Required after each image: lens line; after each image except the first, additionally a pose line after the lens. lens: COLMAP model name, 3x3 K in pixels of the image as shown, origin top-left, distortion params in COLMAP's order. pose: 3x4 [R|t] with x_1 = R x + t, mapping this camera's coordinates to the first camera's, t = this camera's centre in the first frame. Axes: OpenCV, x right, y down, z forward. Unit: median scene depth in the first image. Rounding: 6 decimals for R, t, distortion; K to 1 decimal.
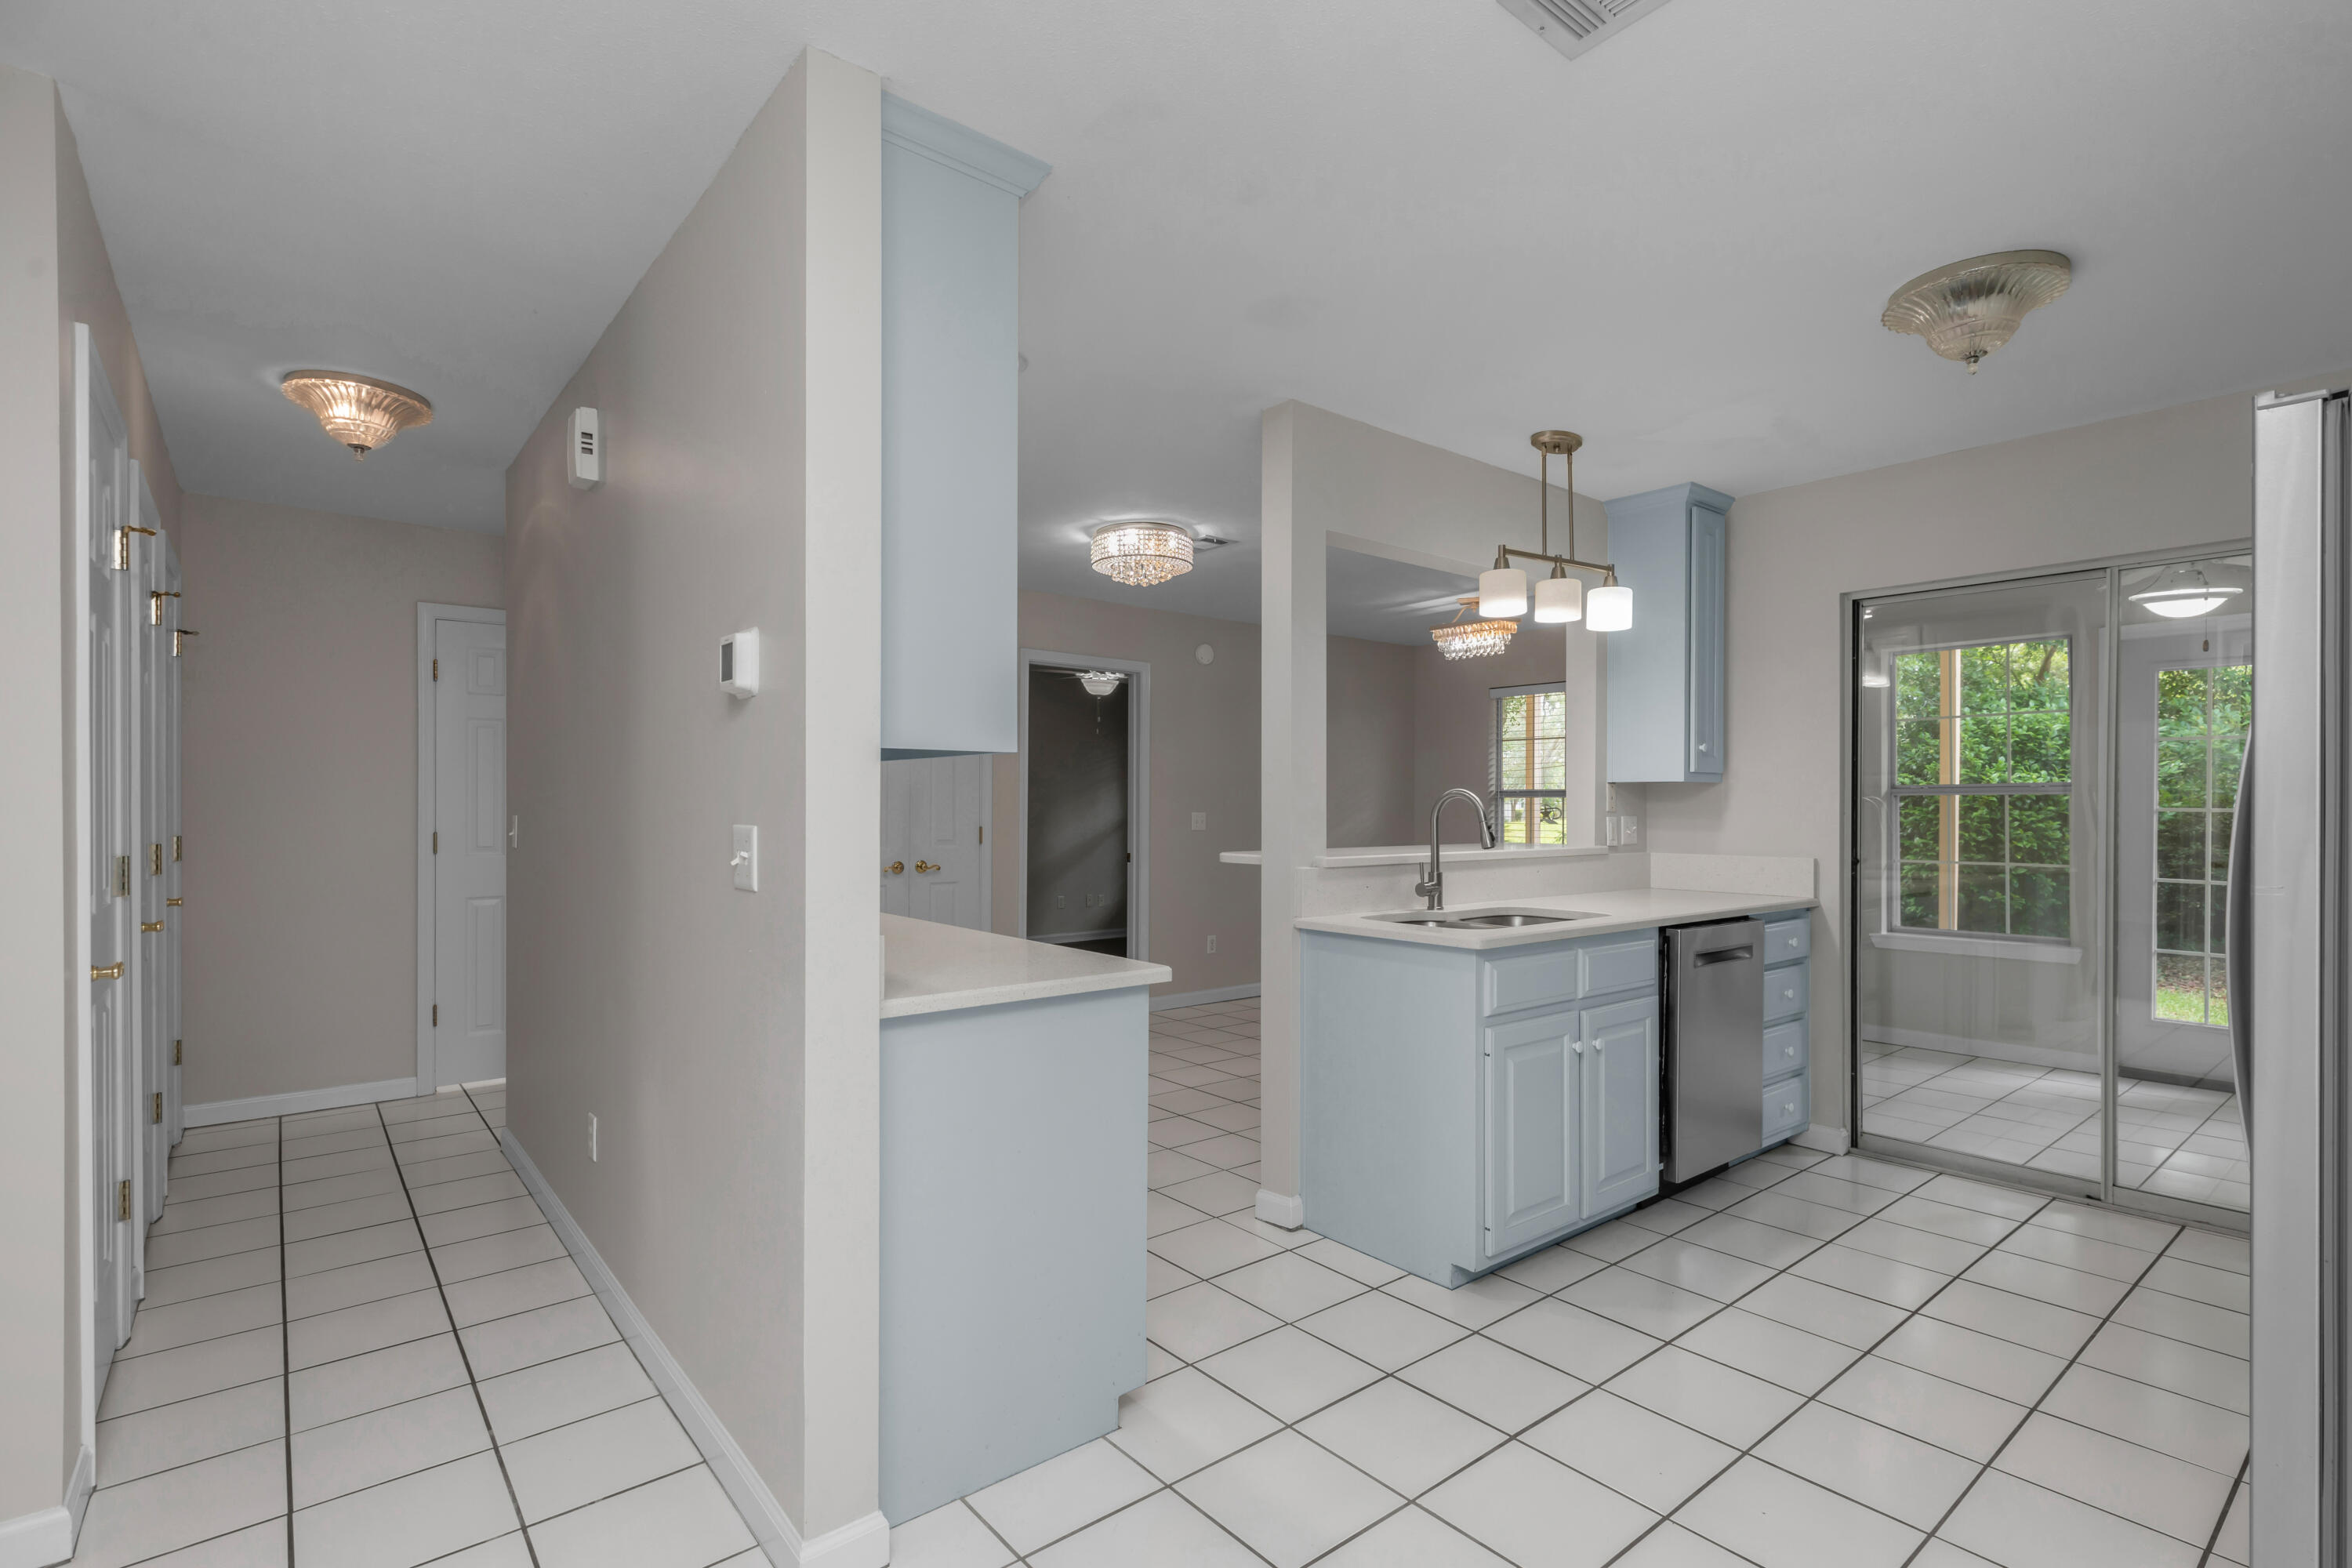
lens RADIAL K [[1102.1, 0, 1150.6], [0, 1102.1, 799.3], [0, 0, 1]] dist [-0.000392, -0.000184]
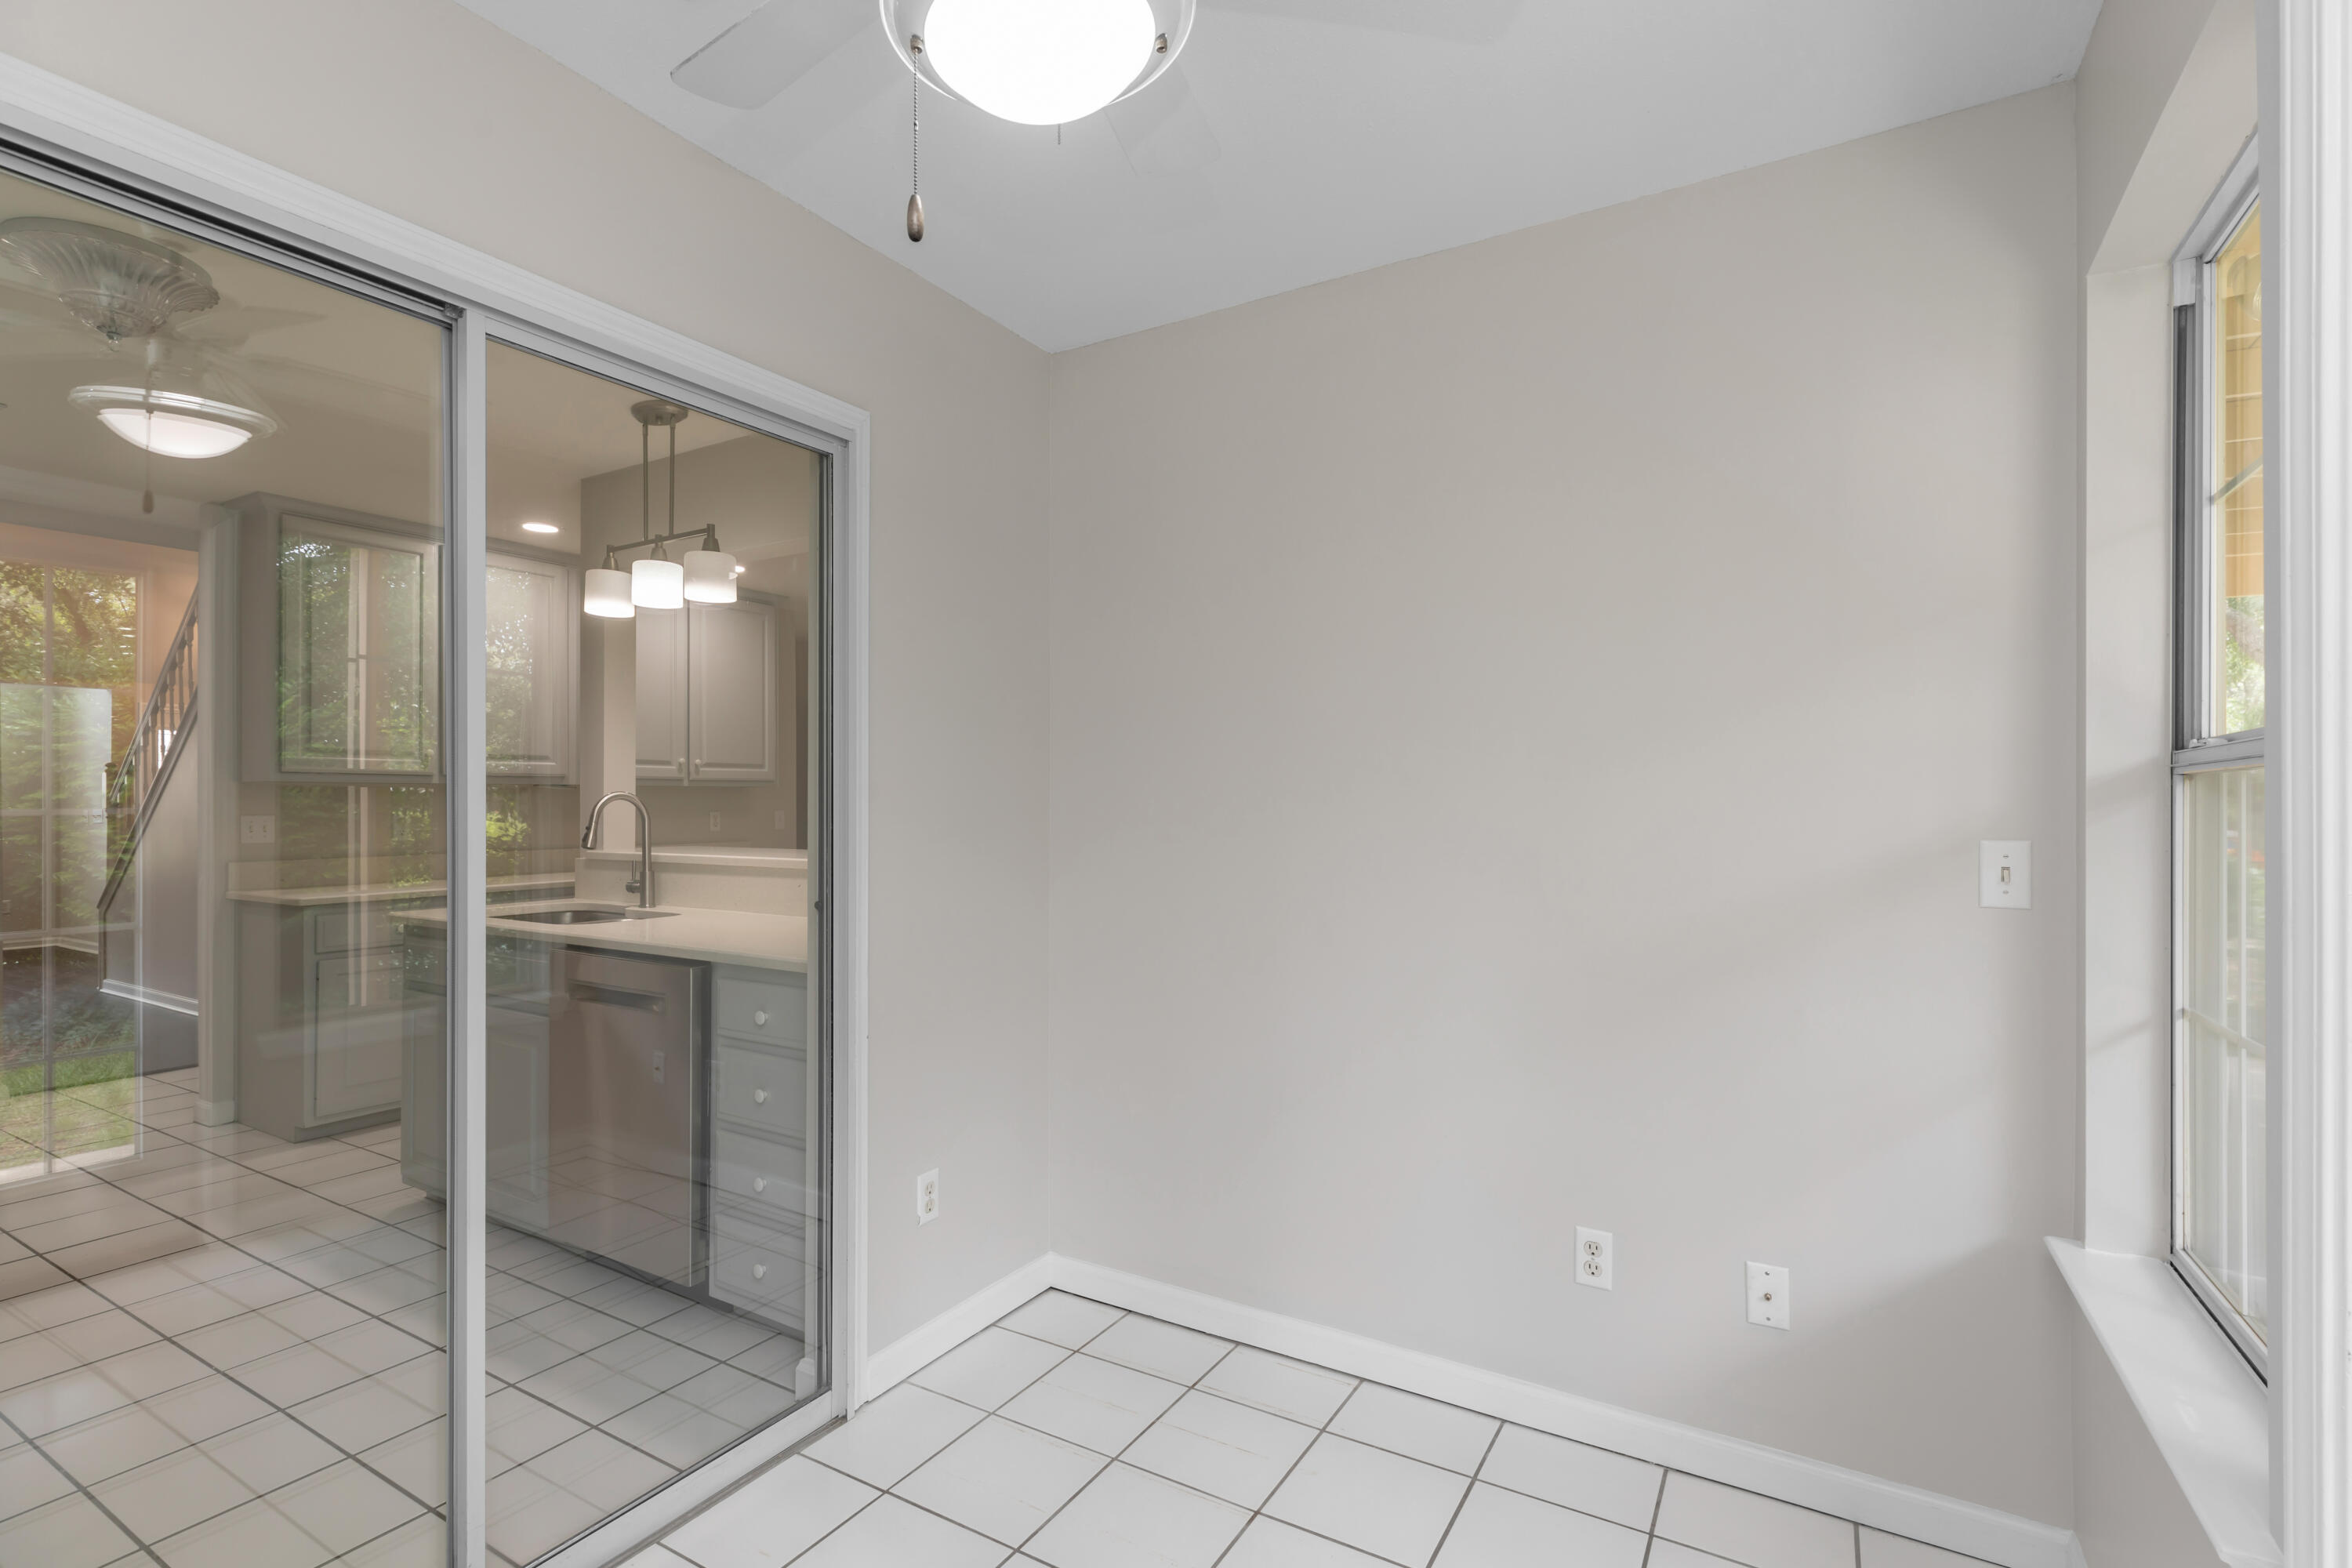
lens RADIAL K [[1085.4, 0, 1193.1], [0, 1085.4, 789.8], [0, 0, 1]] dist [0.001401, 0.000489]
pose [[0.363316, -0.003307, -0.931660, 1.273579], [0.007723, 0.999970, -0.000537, -0.005365], [0.931634, -0.007000, 0.363331, 1.004665]]
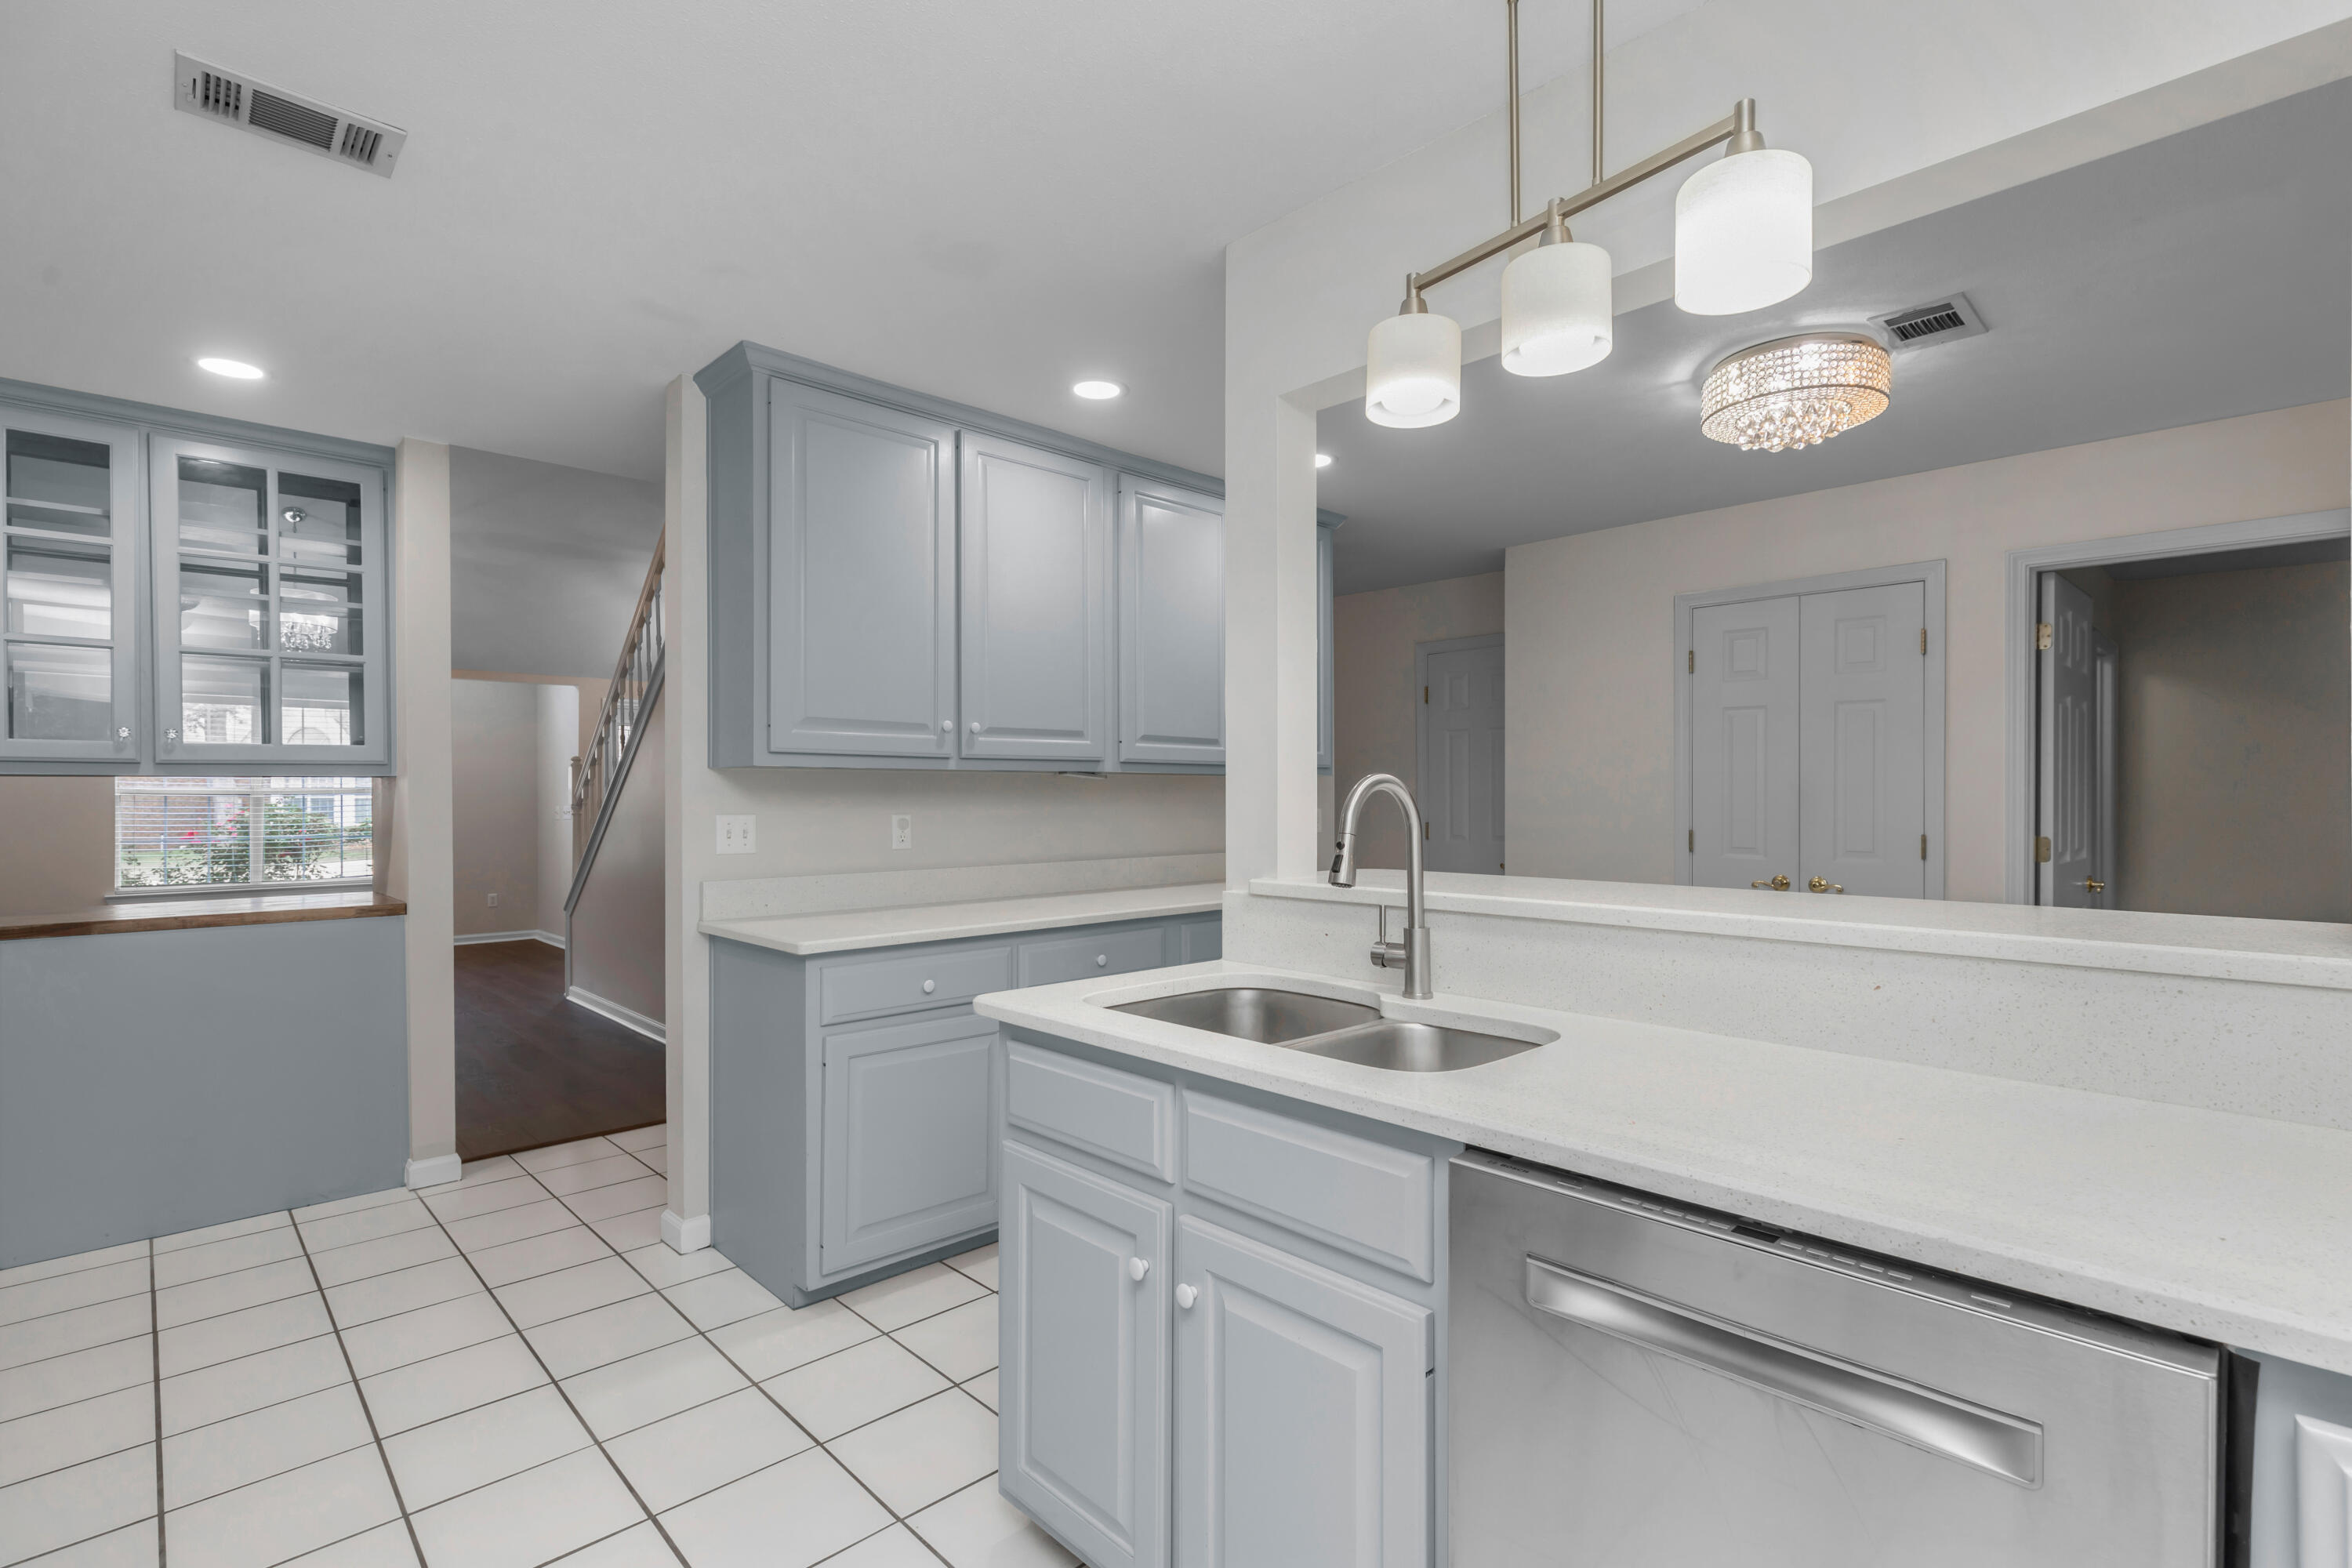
lens RADIAL K [[1085.4, 0, 1193.1], [0, 1085.4, 789.8], [0, 0, 1]] dist [0.001401, 0.000489]
pose [[0.103989, -0.007881, -0.994547, 0.701001], [0.001400, 0.999969, -0.007777, 0.002872], [0.994577, -0.000583, 0.103996, 0.758290]]
